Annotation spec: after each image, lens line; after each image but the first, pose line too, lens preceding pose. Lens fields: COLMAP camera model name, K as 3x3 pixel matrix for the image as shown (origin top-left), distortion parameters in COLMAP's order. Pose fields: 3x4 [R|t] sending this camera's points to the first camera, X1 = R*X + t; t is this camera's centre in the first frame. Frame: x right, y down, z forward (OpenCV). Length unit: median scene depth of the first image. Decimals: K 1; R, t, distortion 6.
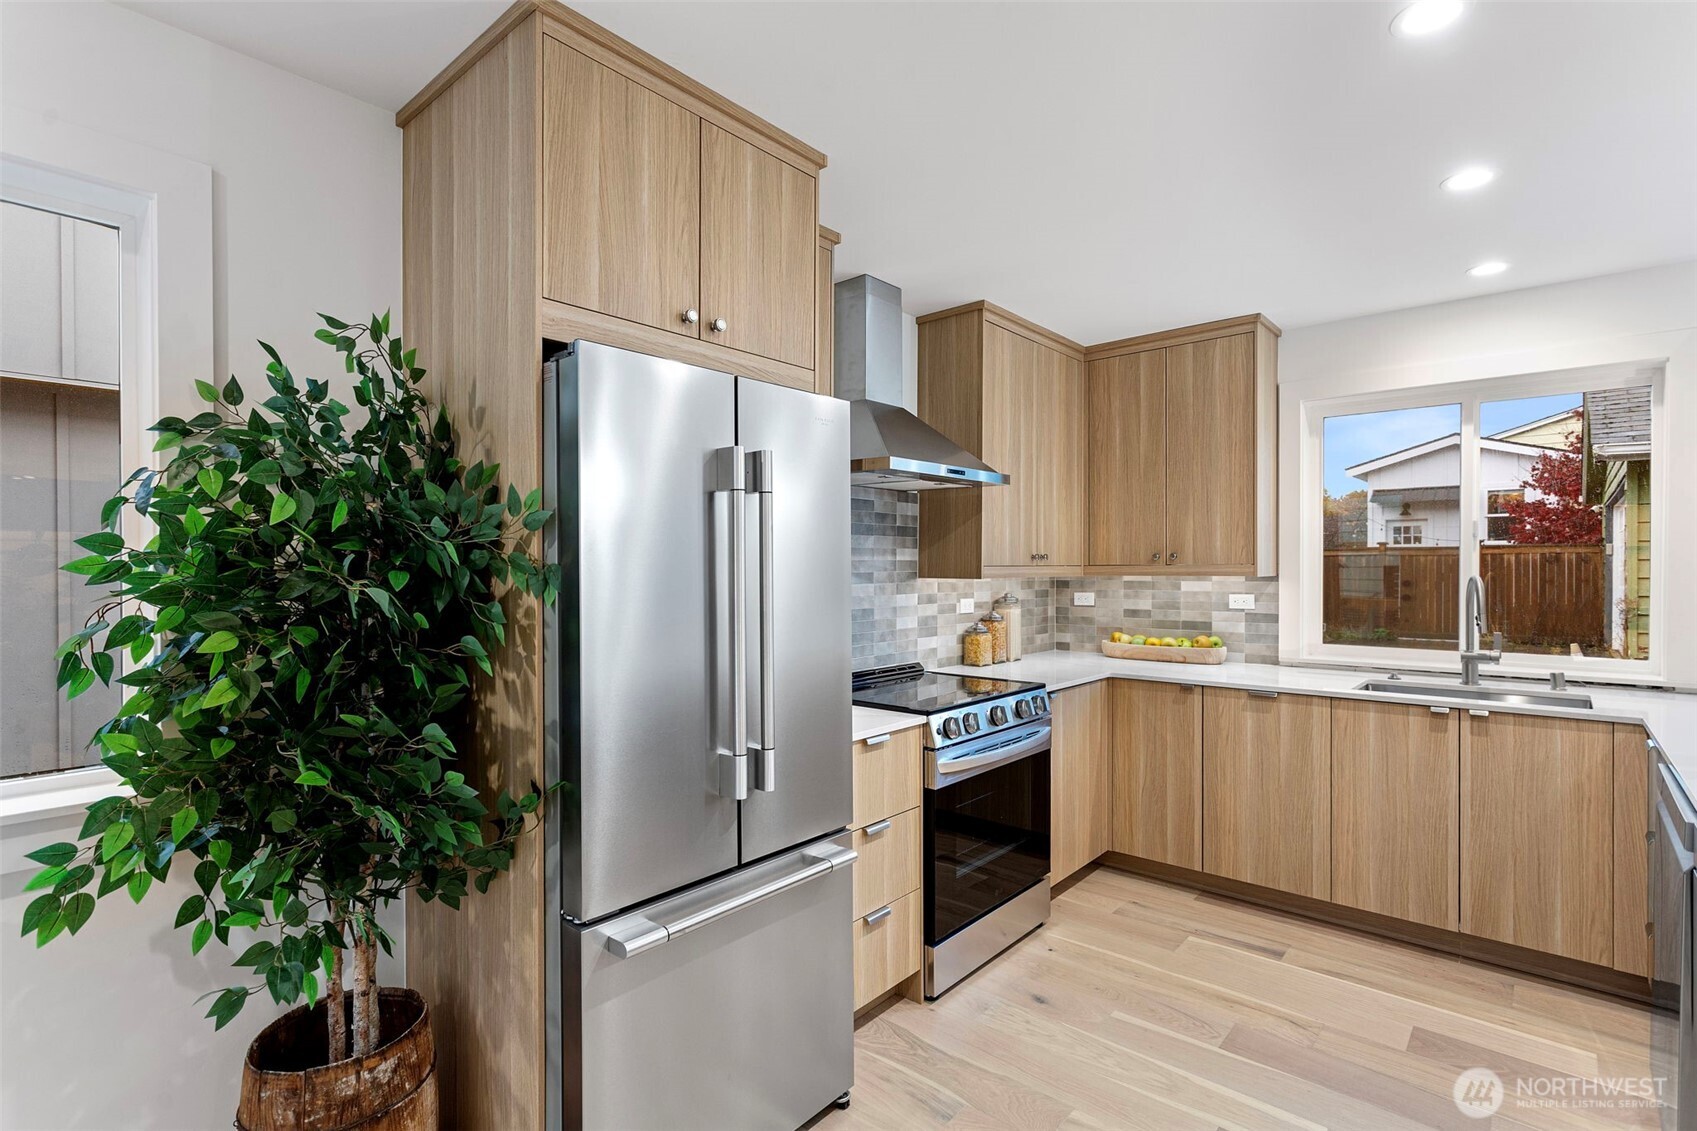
lens RADIAL K [[808.0, 0, 850.7], [0, 808.0, 569.8], [0, 0, 1]] dist [-0.007948, 0.004644]
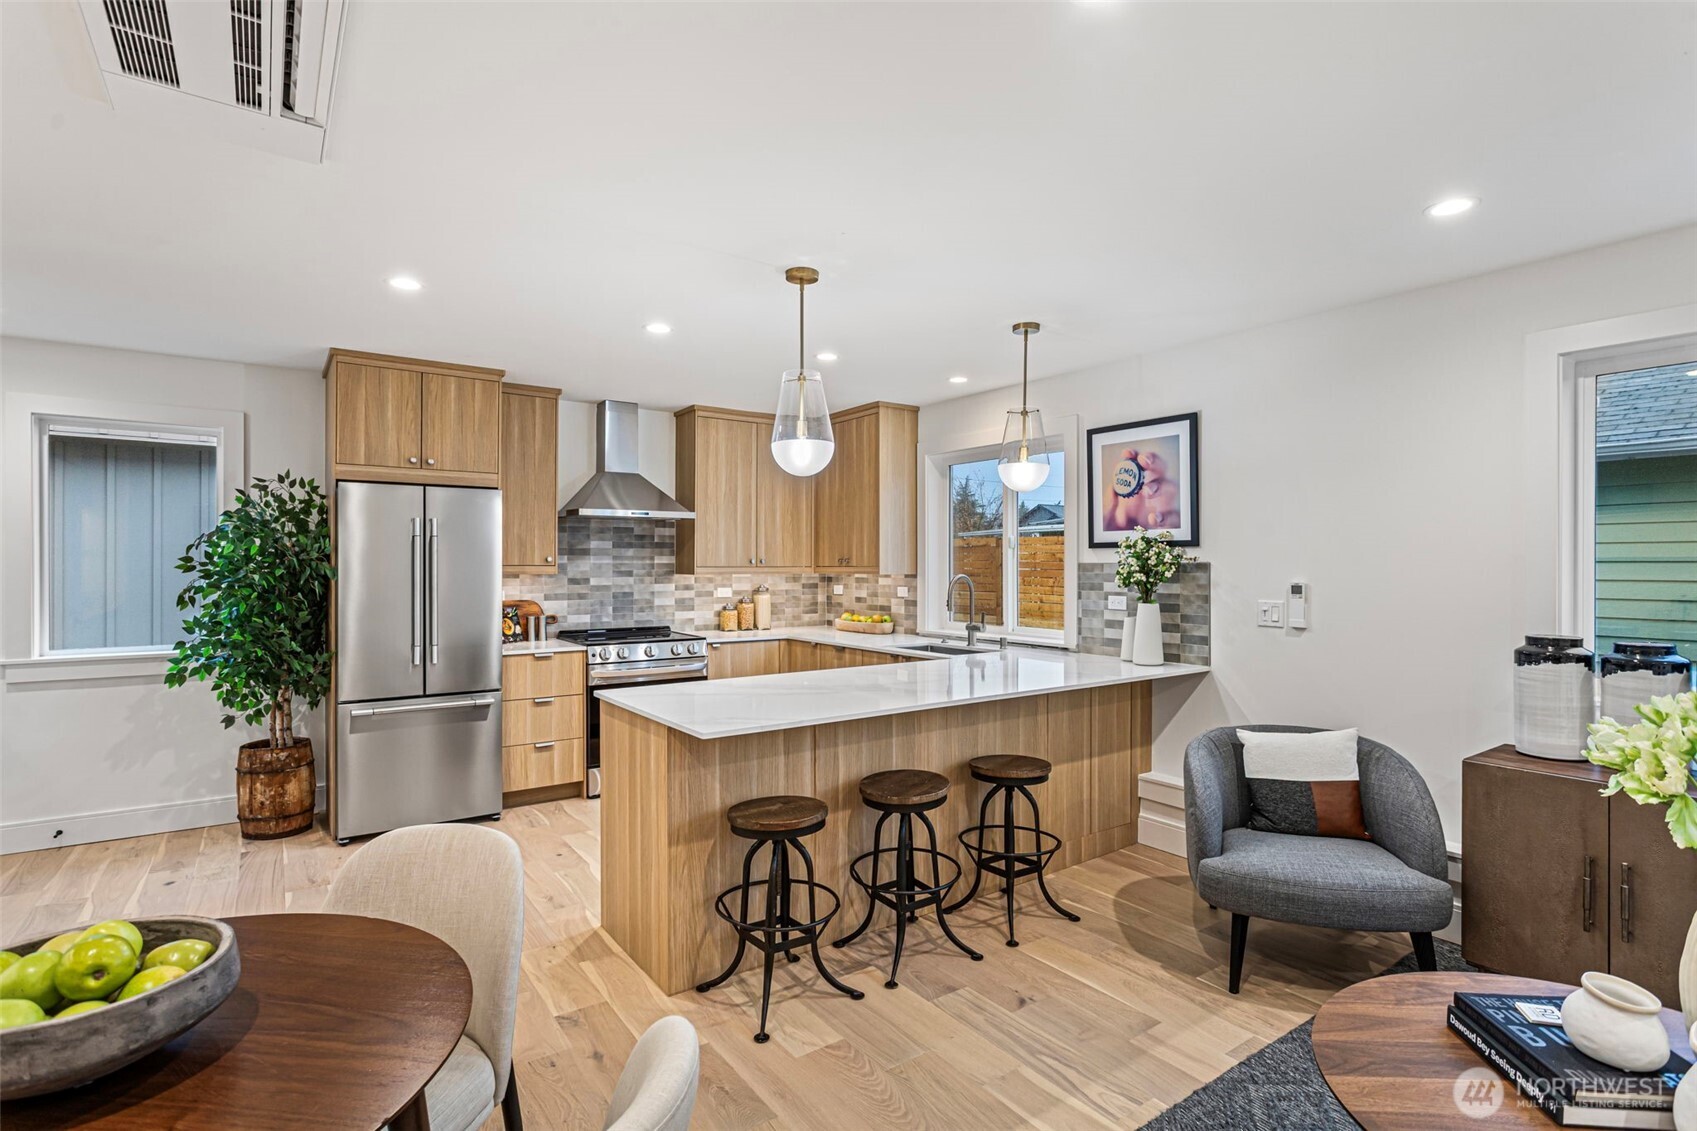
lens RADIAL K [[823.3, 0, 855.0], [0, 823.3, 565.7], [0, 0, 1]] dist [-0.018473, 0.006674]
pose [[0.972106, 0.003909, -0.234510, 0.889736], [-0.004365, 0.999989, -0.001424, -0.006186], [0.234502, 0.002408, 0.972113, -0.557274]]
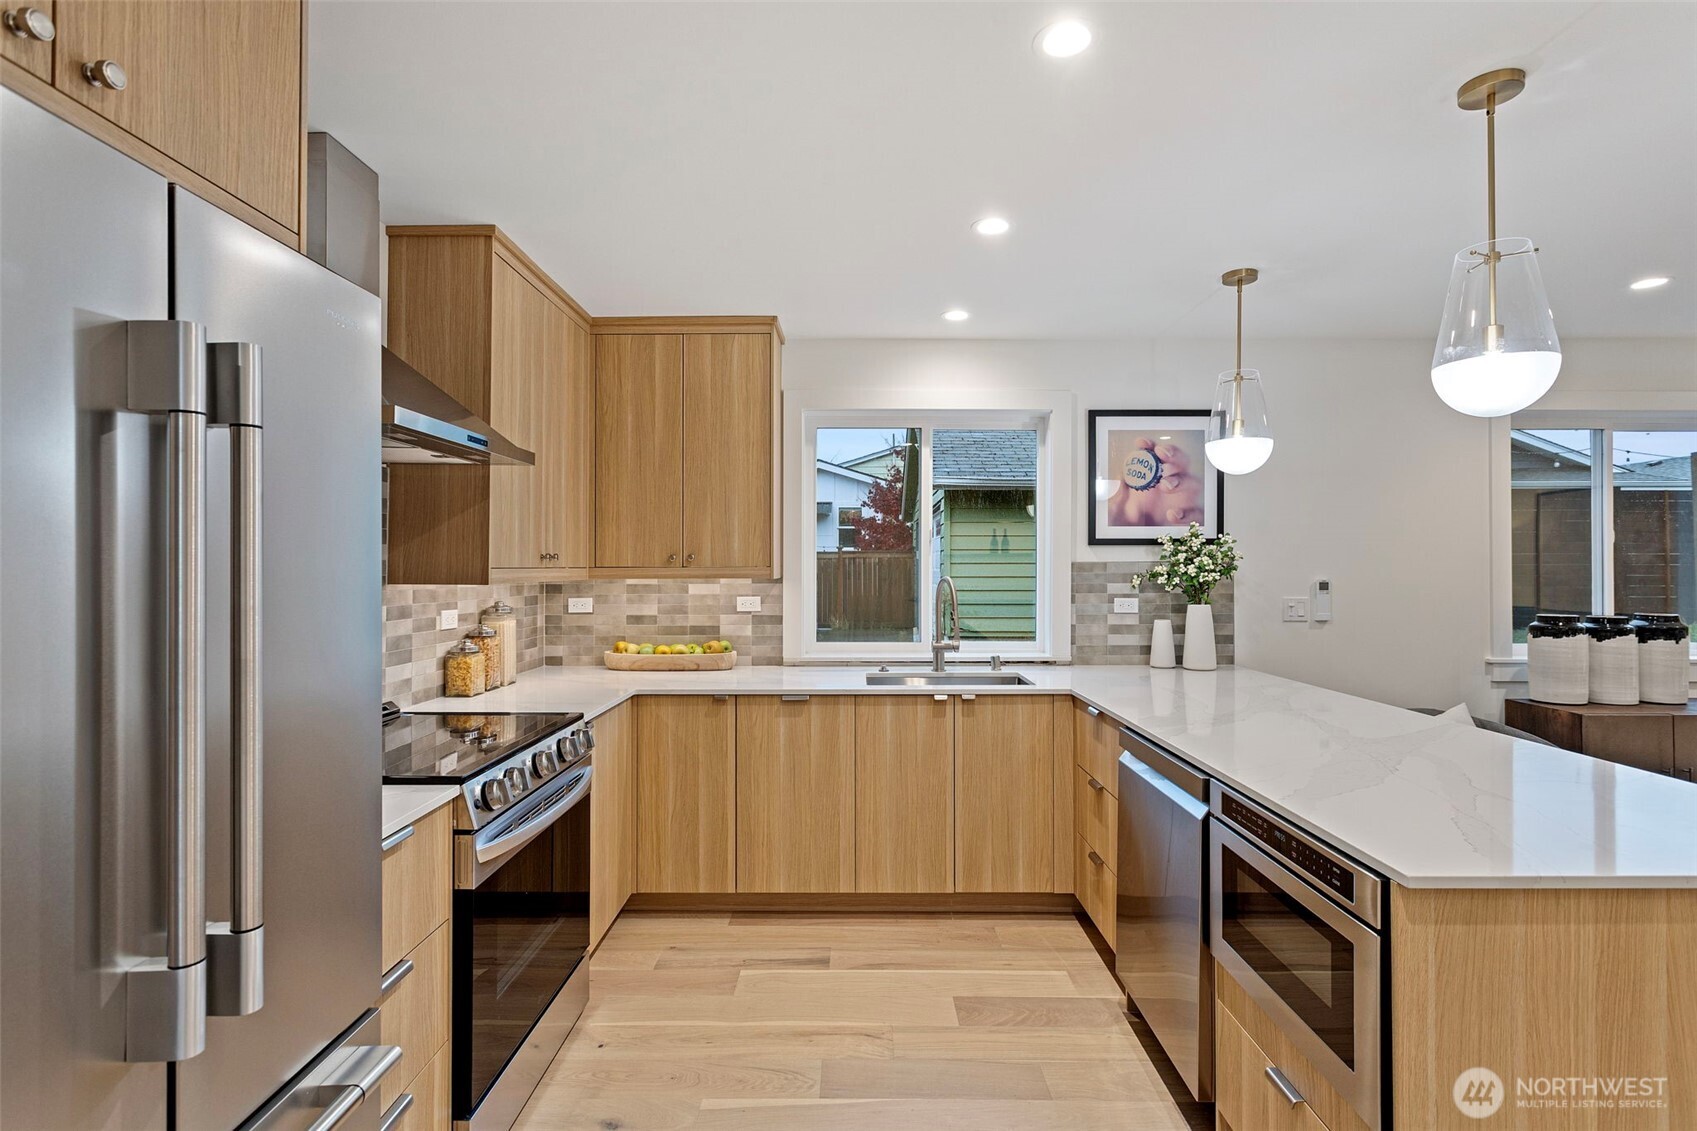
lens RADIAL K [[808.0, 0, 856.8], [0, 808.0, 560.2], [0, 0, 1]] dist [-0.007948, 0.004644]
pose [[0.756357, 0.007414, 0.654118, -0.077238], [0.000912, 0.999923, -0.012388, -0.002246], [-0.654159, 0.009966, 0.756291, 0.191337]]
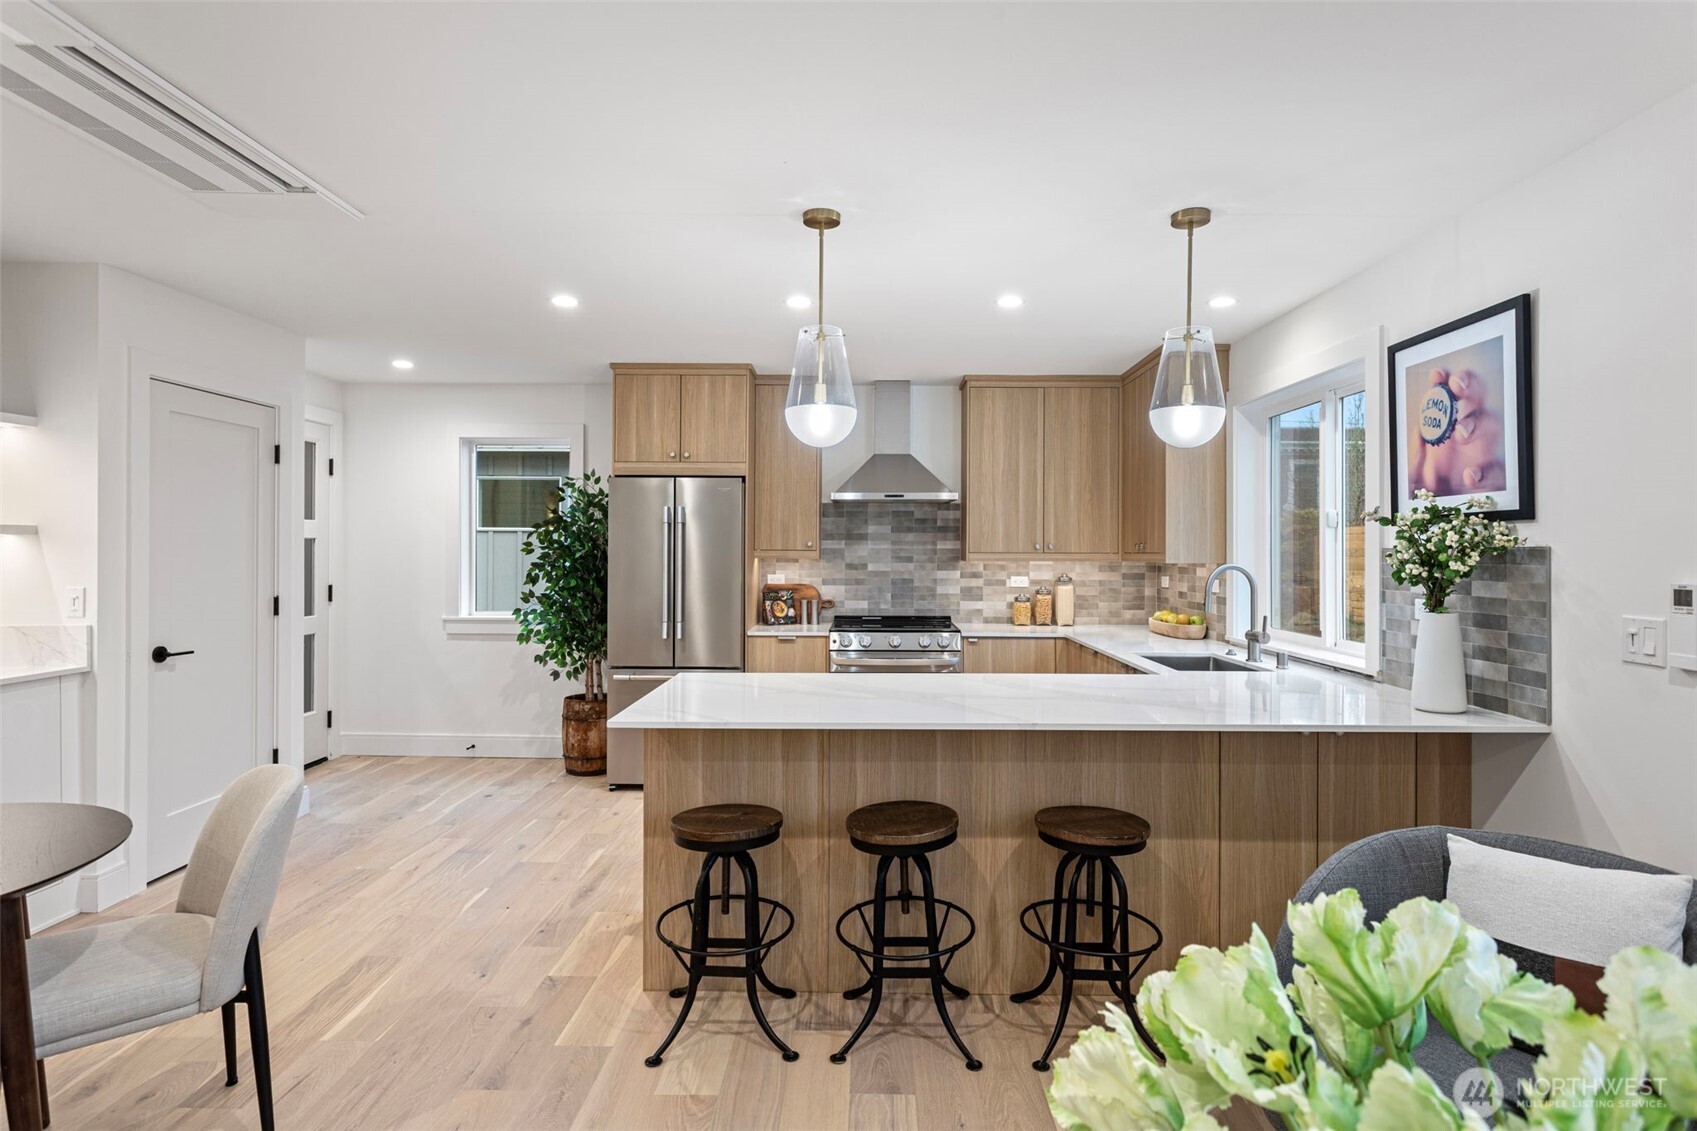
lens RADIAL K [[873.3, 0, 861.0], [0, 873.3, 550.3], [0, 0, 1]] dist [-0.008036, 0.000861]
pose [[0.649281, 0.005495, -0.760529, 1.293818], [-0.009637, 0.999953, -0.001002, -0.005544], [0.760488, 0.007980, 0.649303, -0.200486]]
